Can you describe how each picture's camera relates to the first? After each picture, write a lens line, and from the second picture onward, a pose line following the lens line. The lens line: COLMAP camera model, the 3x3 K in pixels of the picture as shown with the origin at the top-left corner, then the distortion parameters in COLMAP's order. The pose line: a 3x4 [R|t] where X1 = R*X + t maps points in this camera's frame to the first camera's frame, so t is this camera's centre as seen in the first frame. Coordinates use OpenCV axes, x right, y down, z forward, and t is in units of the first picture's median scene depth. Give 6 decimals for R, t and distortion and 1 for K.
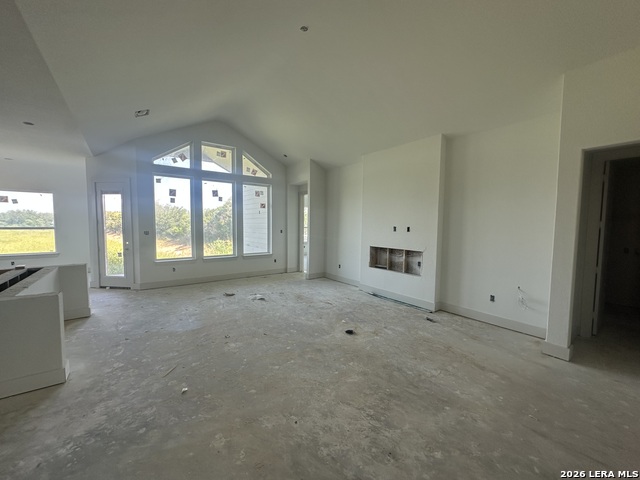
lens RADIAL K [[254.6, 0, 318.7], [0, 254.6, 239.3], [0, 0, 1]] dist [-0.002860, 0.000173]
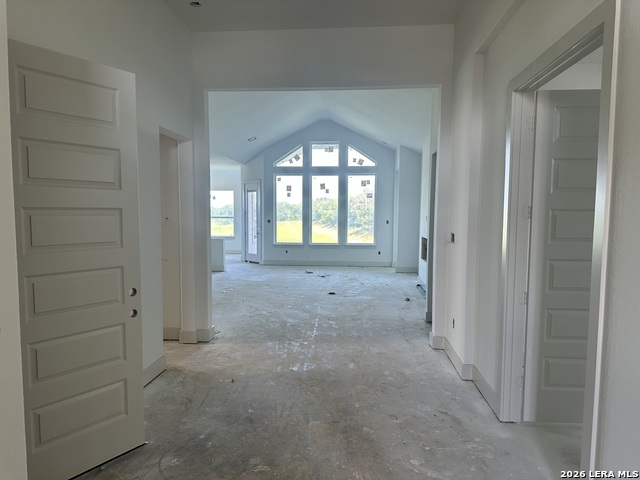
lens RADIAL K [[450.9, 0, 319.3], [0, 450.9, 241.8], [0, 0, 1]] dist [0.005415, 0.000138]
pose [[0.740992, 0.040566, -0.670288, 0.885127], [-0.039313, 0.999082, 0.017005, 0.025777], [0.670362, 0.013751, 0.741907, -0.442781]]
